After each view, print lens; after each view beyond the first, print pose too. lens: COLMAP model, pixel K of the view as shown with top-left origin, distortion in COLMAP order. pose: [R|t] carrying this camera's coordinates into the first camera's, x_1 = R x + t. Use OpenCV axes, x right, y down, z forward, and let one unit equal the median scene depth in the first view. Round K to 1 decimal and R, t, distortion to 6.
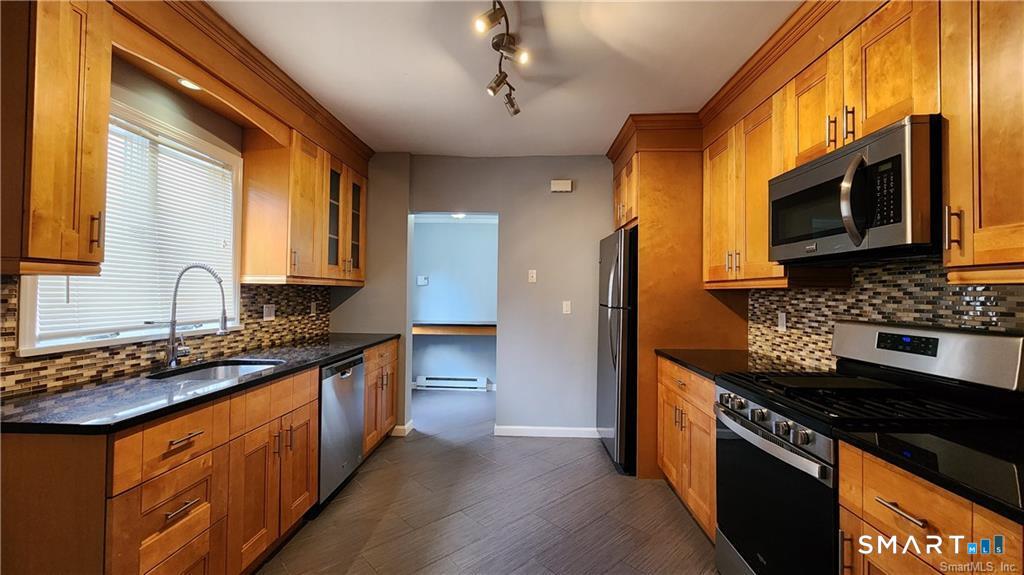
lens RADIAL K [[418.4, 0, 513.2], [0, 418.4, 284.9], [0, 0, 1]] dist [0.001782, 0.000434]
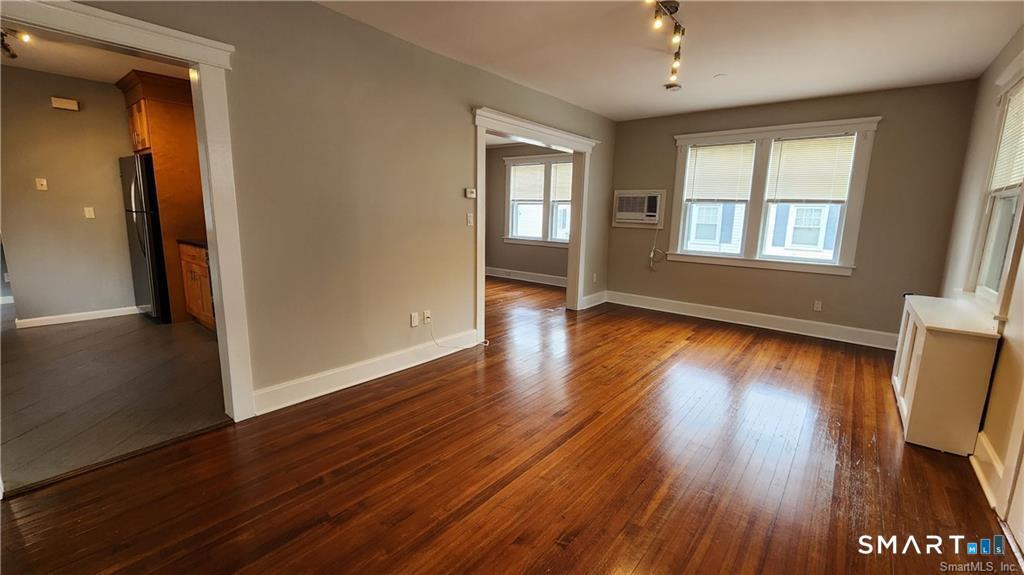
lens RADIAL K [[418.4, 0, 515.2], [0, 418.4, 283.4], [0, 0, 1]] dist [0.001782, 0.000434]
pose [[0.599762, -0.131136, 0.789360, -0.141819], [-0.029861, 0.982125, 0.185849, -0.009136], [-0.799621, -0.135036, 0.585125, -0.869077]]
